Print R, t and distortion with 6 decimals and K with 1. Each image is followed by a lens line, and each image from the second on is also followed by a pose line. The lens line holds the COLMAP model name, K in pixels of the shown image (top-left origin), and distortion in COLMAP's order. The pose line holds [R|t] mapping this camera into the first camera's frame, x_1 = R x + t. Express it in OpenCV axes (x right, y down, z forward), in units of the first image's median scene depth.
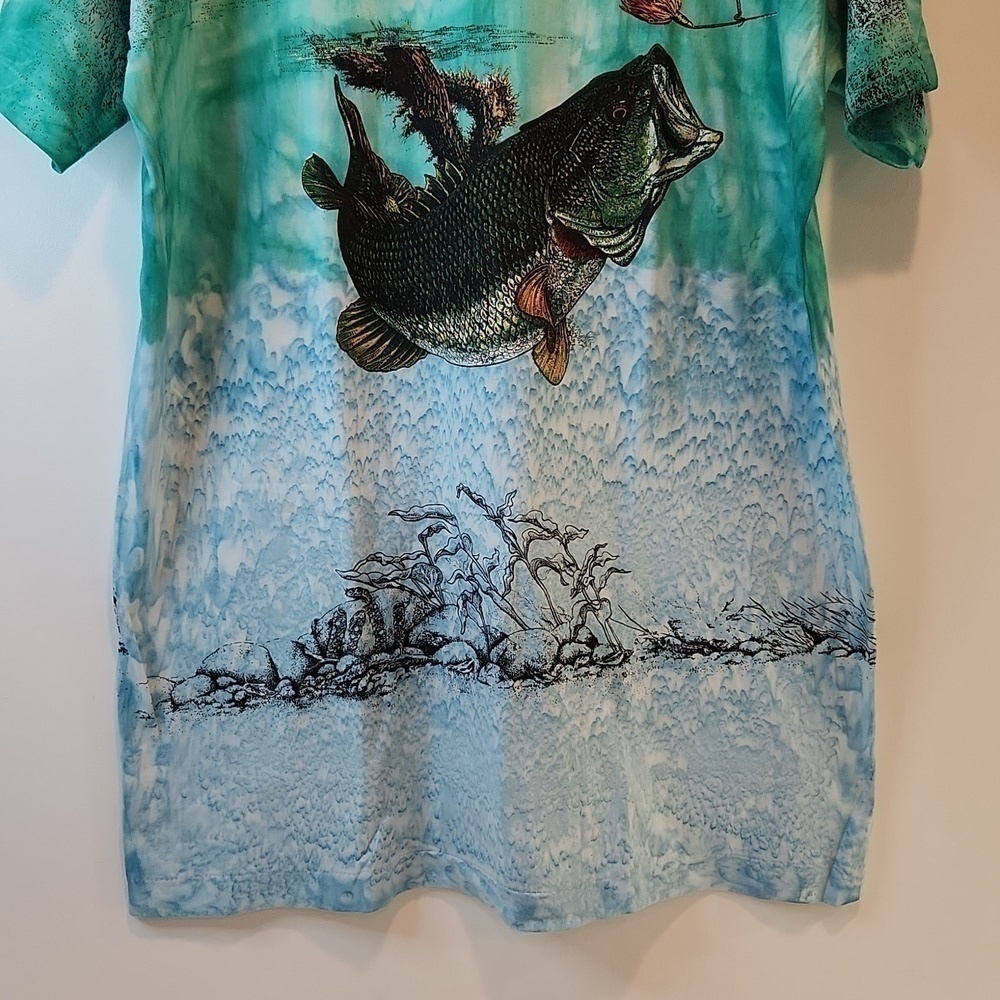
lens RADIAL K [[1456.5, 0, 522.2], [0, 1456.5, 507.8], [0, 0, 1]] dist [0.067890, 0.000000]
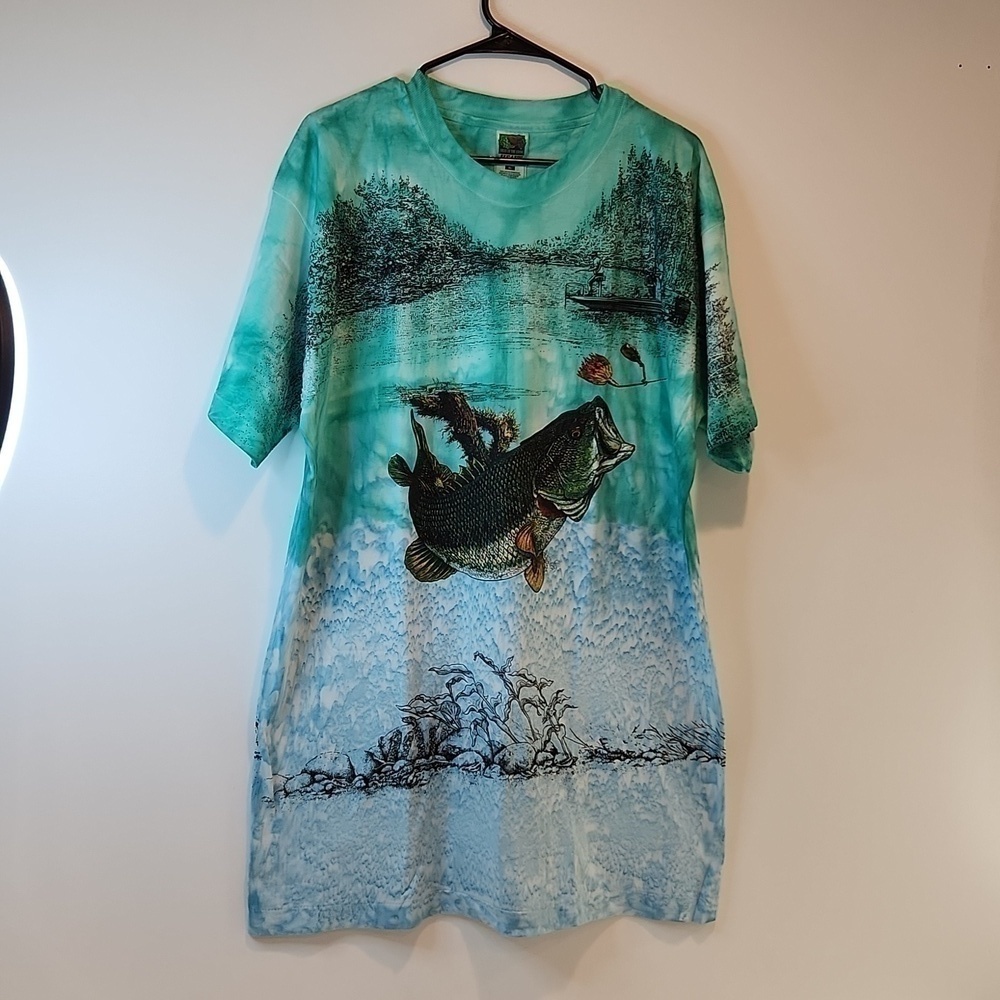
lens RADIAL K [[1456.5, 0, 503.7], [0, 1456.5, 489.8], [0, 0, 1]] dist [0.067890, 0.000000]
pose [[0.993801, 0.020650, 0.109239, -0.194516], [-0.008024, 0.993358, -0.114784, -0.009741], [-0.110884, 0.113196, 0.987366, -0.634350]]
